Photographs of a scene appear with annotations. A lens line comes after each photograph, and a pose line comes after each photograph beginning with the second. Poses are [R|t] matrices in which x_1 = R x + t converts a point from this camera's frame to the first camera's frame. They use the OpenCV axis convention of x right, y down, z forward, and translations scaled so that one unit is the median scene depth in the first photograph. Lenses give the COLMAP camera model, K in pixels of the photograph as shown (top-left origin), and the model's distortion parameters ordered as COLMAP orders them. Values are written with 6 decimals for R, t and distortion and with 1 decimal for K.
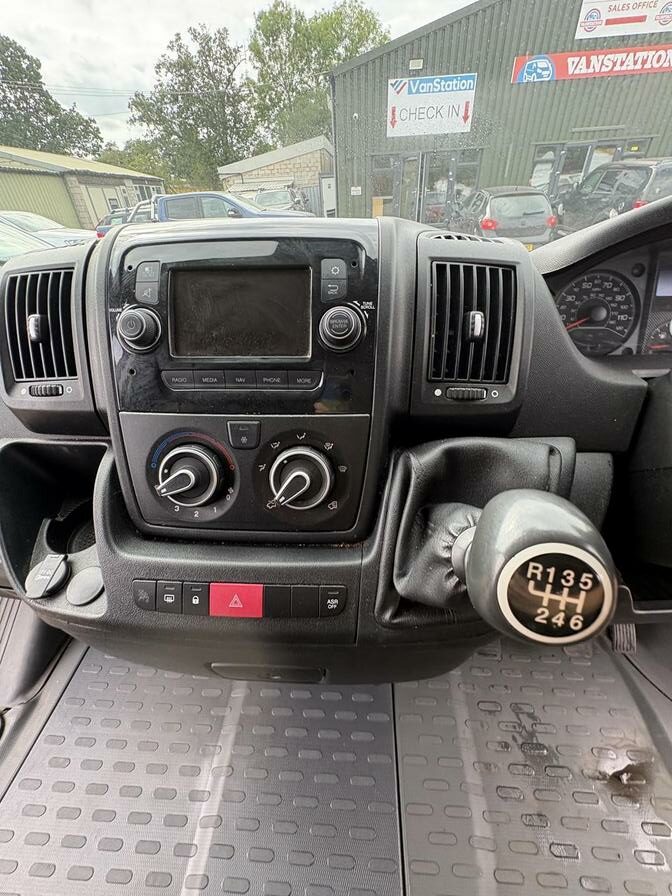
lens RADIAL K [[360.3, 0, 336.0], [0, 360.3, 448.0], [0, 0, 1]] dist [-0.000038, 0.000603]
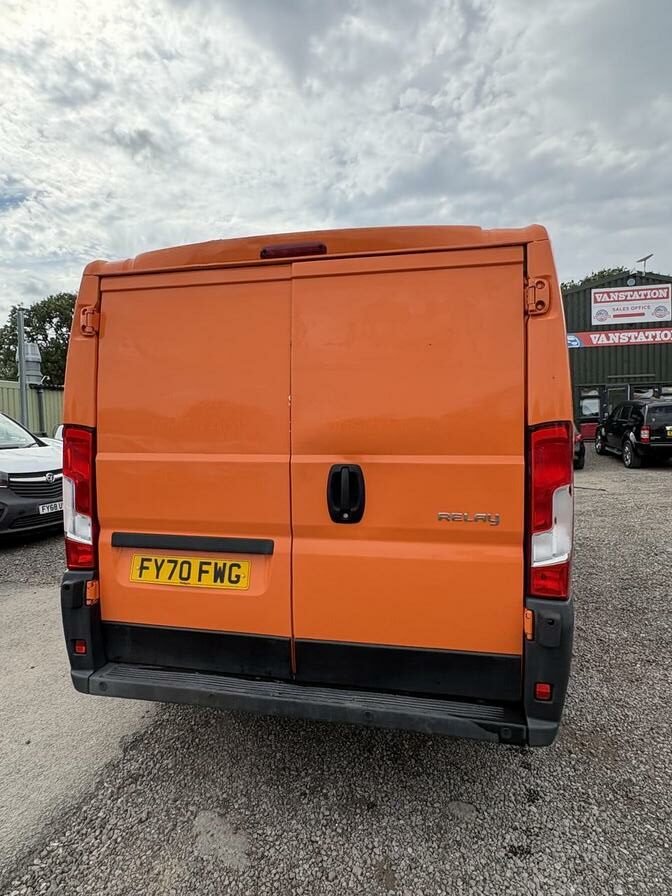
lens RADIAL K [[509.0, 0, 340.9], [0, 509.0, 444.8], [0, 0, 1]] dist [0.001883, 0.000562]
pose [[0.989852, 0.030801, -0.138725, 0.006338], [-0.099427, 0.847590, -0.521254, 0.095102], [0.101527, 0.529757, 0.842051, -0.134569]]
